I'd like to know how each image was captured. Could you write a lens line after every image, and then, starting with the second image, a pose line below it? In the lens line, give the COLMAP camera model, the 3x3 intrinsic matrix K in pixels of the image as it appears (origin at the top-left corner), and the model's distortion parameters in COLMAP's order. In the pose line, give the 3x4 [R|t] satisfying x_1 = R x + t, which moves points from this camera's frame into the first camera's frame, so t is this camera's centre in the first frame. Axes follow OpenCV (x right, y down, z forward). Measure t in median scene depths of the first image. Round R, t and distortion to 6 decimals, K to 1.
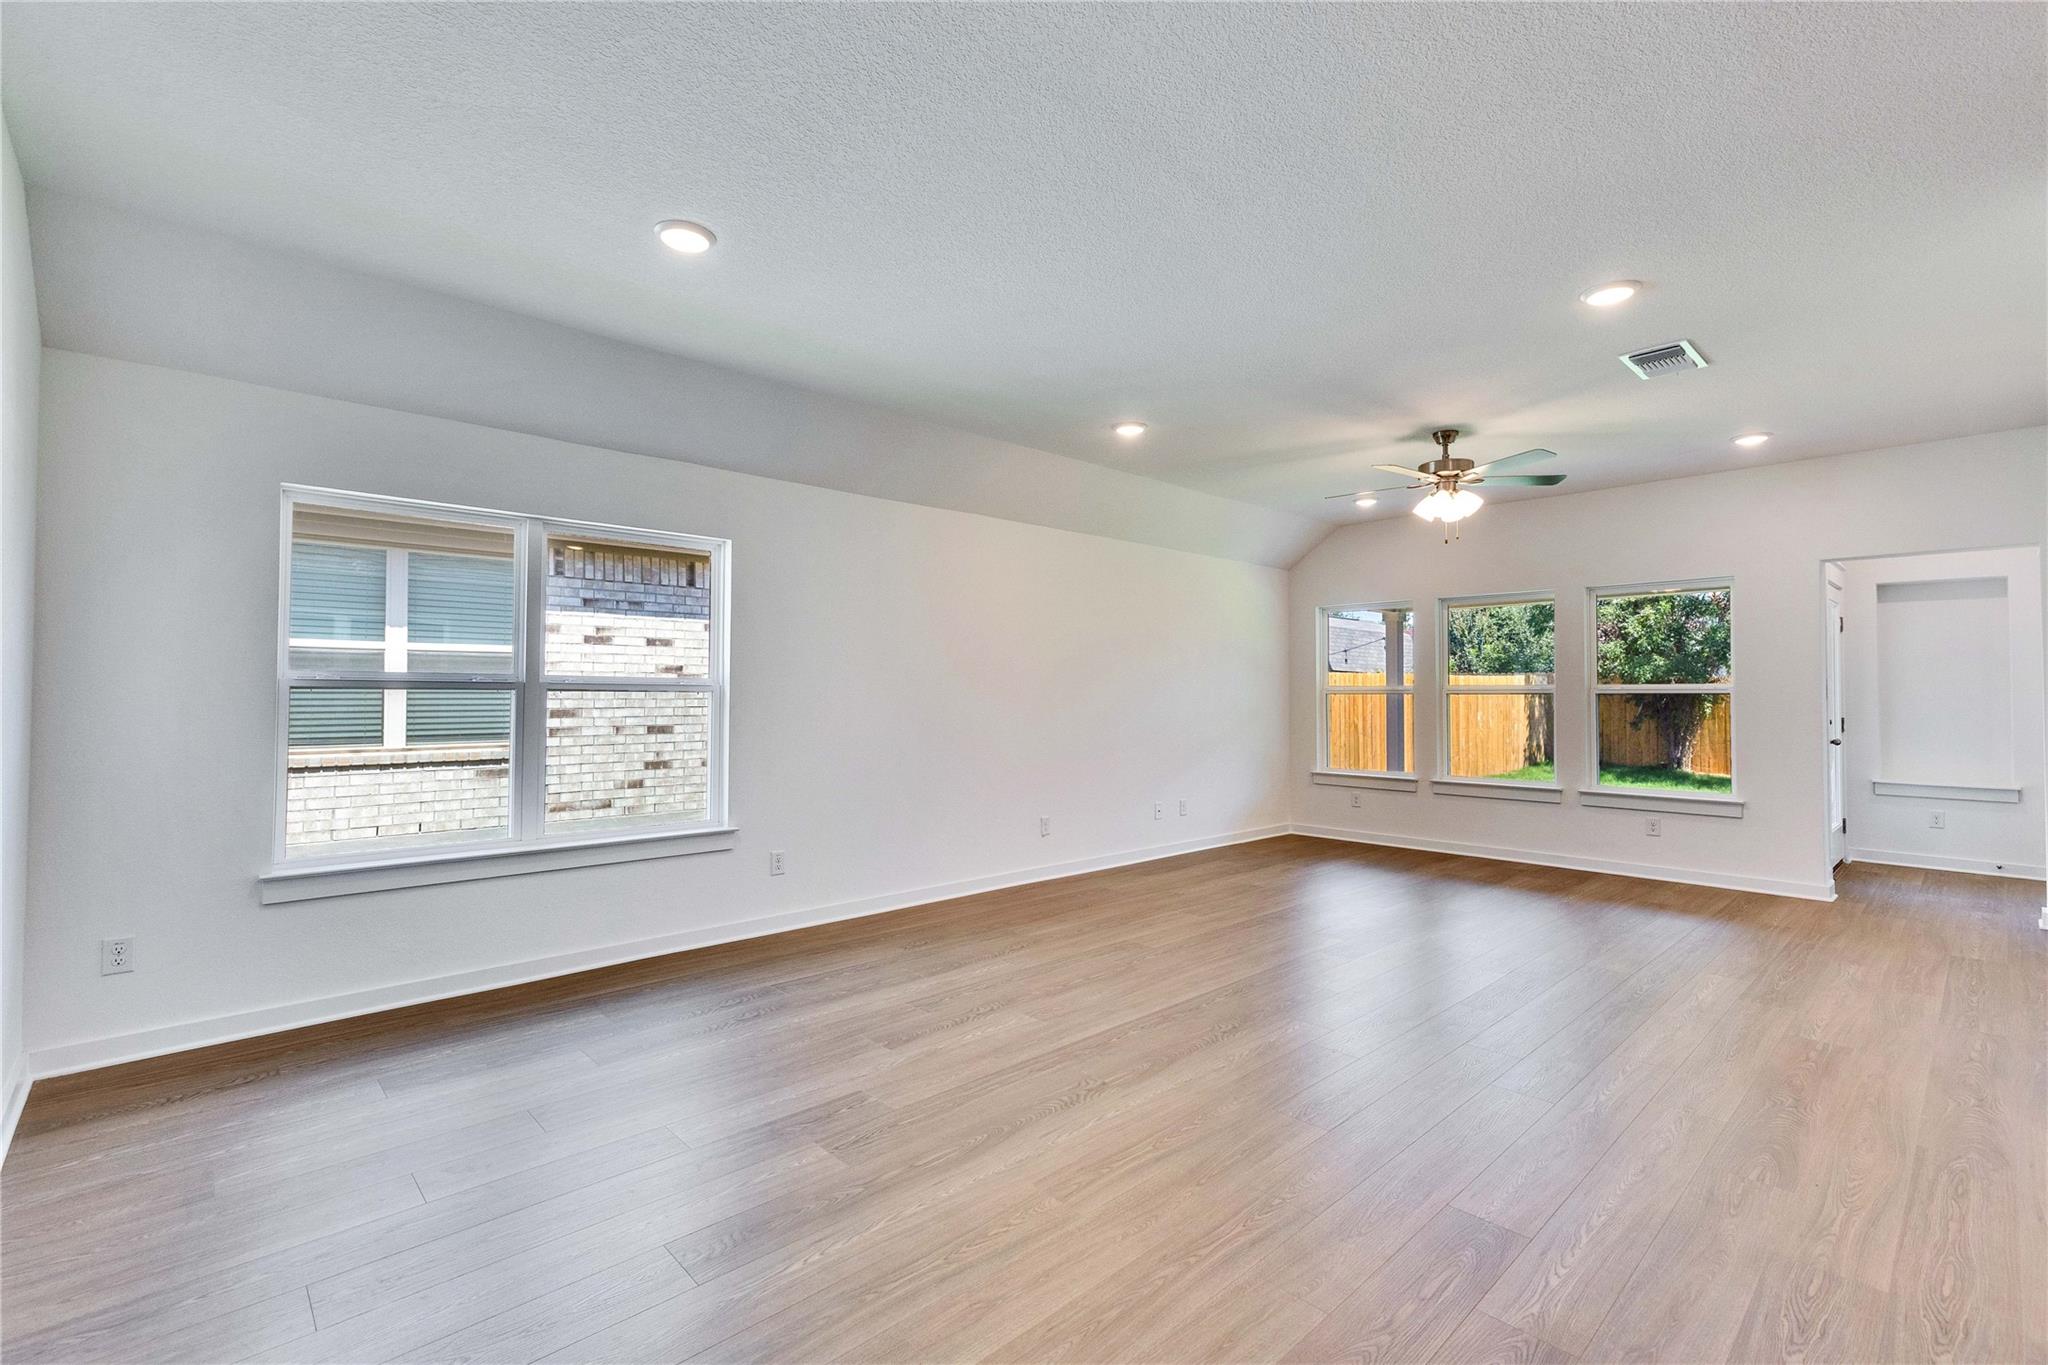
lens RADIAL K [[904.2, 0, 1030.8], [0, 904.2, 678.0], [0, 0, 1]] dist [0.003801, 0.000572]
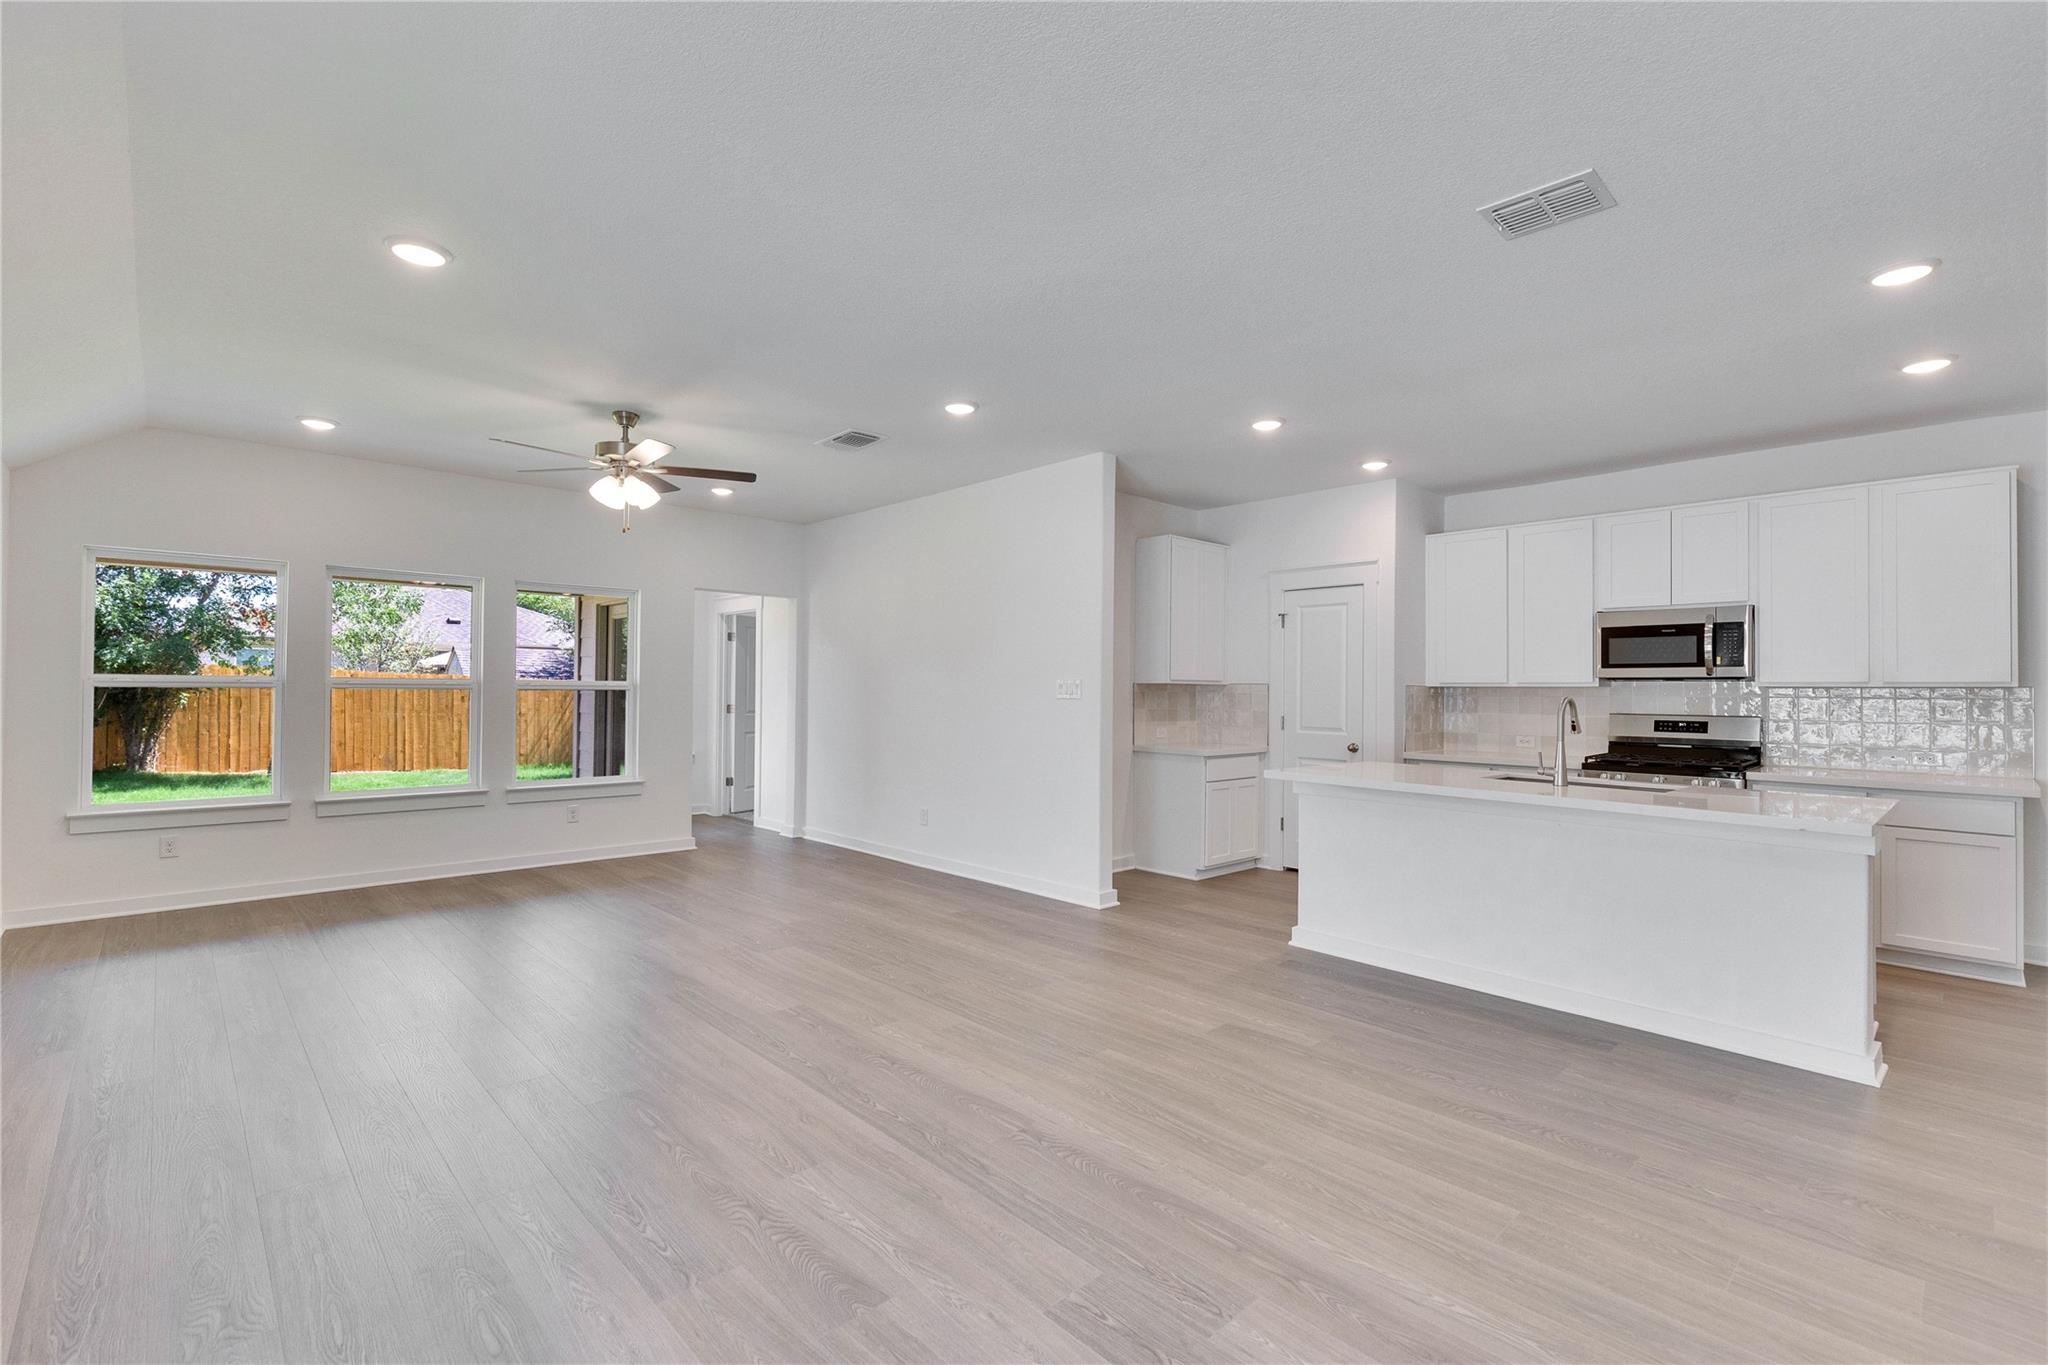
lens RADIAL K [[904.2, 0, 1030.8], [0, 904.2, 678.0], [0, 0, 1]] dist [0.003801, 0.000572]
pose [[-0.002118, 0.013167, 0.999911, -0.617221], [-0.029648, 0.999473, -0.013224, 0.001936], [-0.999558, -0.029673, -0.001726, 0.741143]]
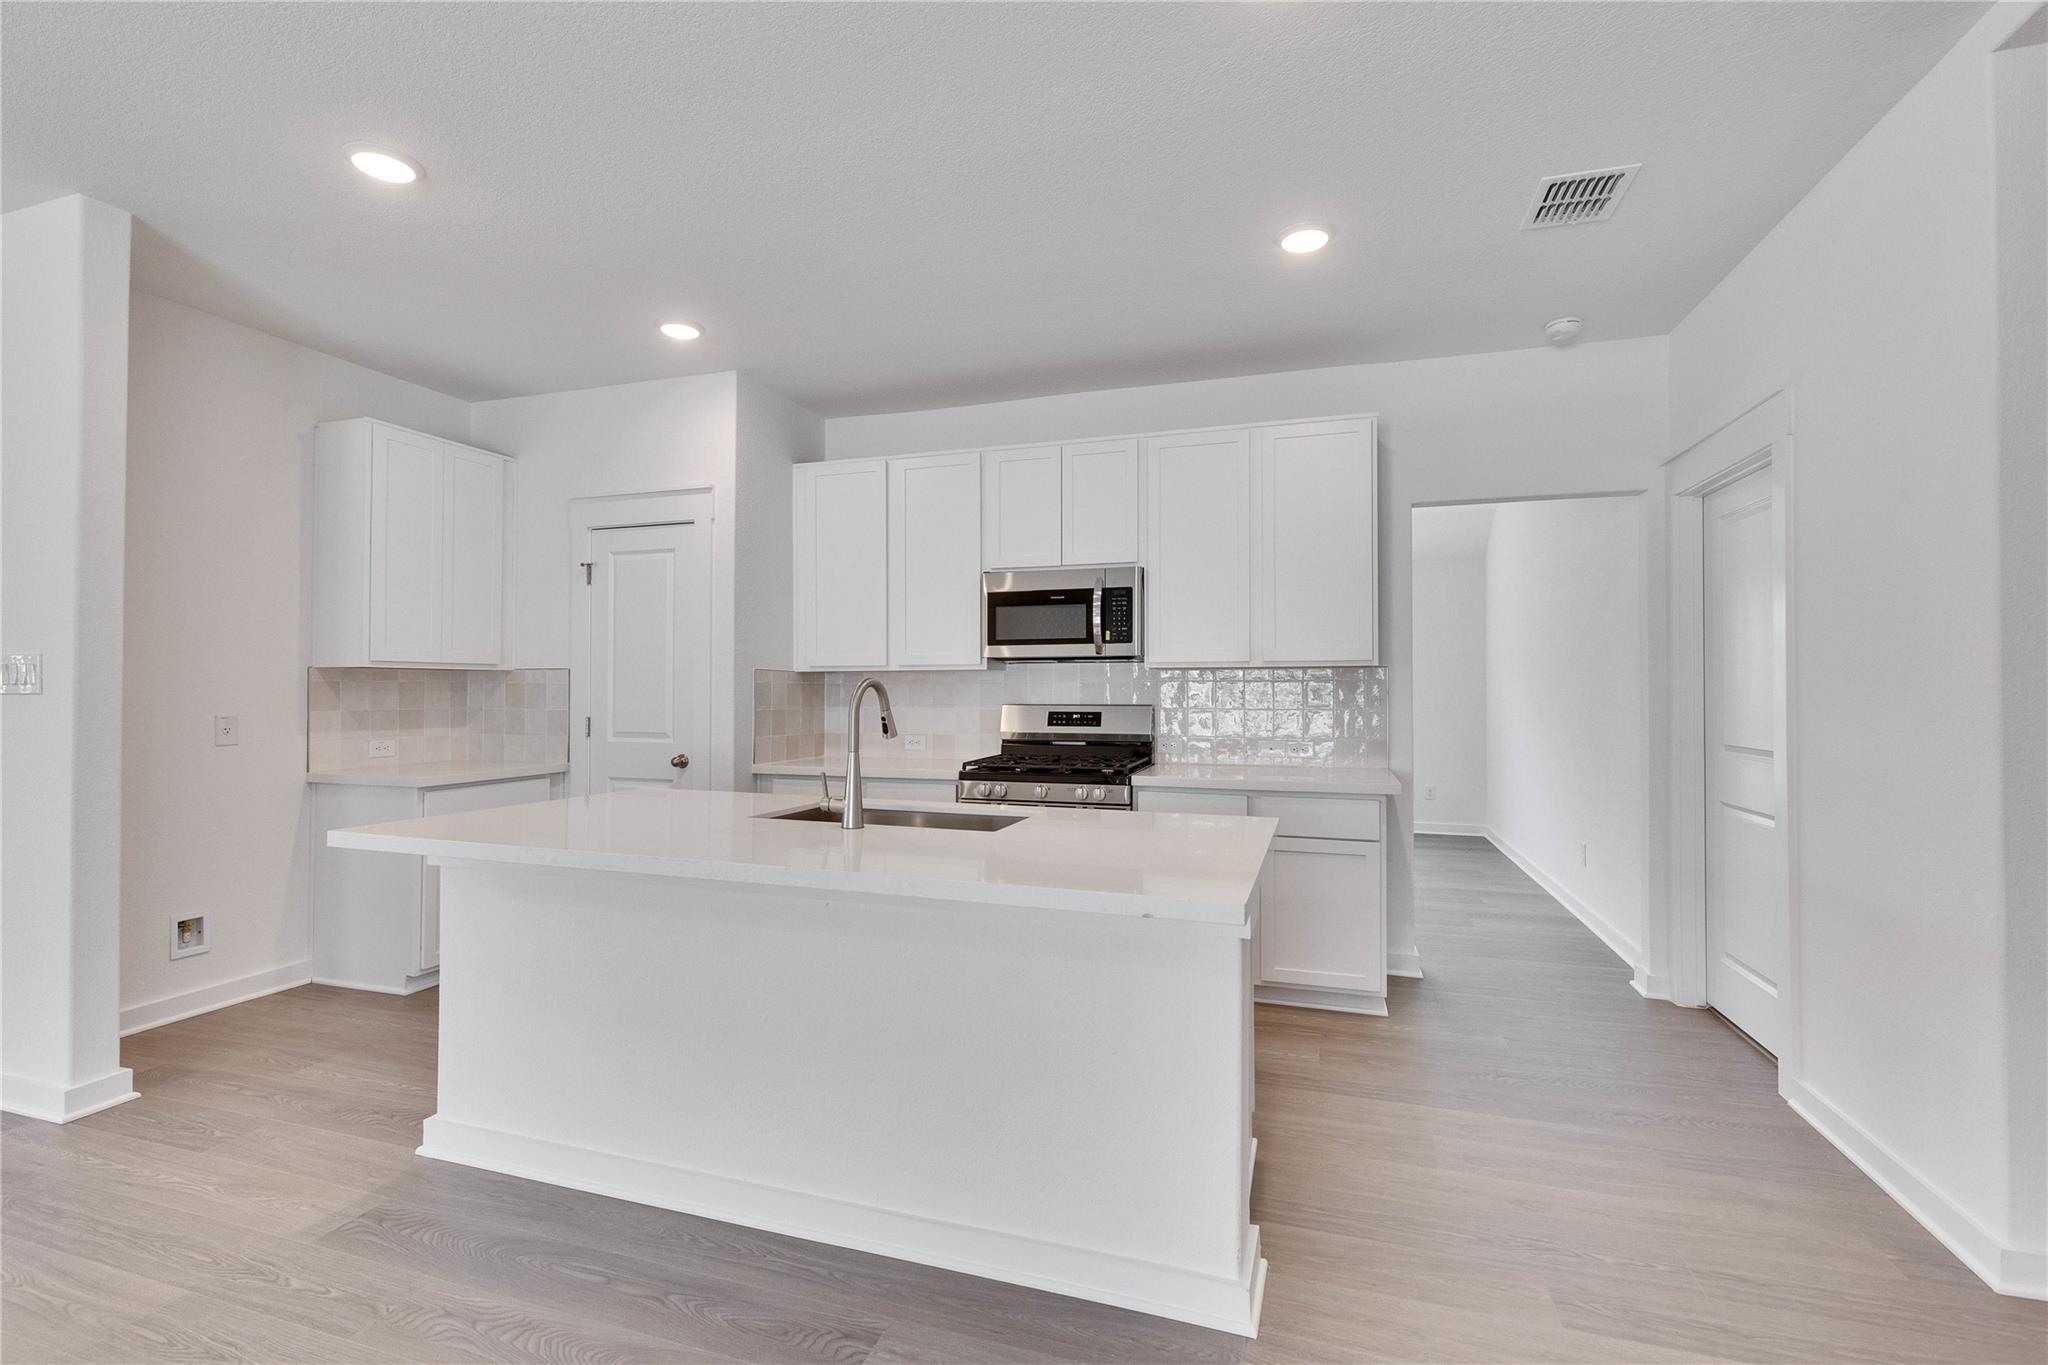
lens RADIAL K [[904.2, 0, 1030.8], [0, 904.2, 678.0], [0, 0, 1]] dist [0.003801, 0.000572]
pose [[-0.482653, 0.009788, 0.875757, -0.184470], [-0.018117, 0.999612, -0.021158, 0.002432], [-0.875624, -0.026078, -0.482289, 0.330875]]
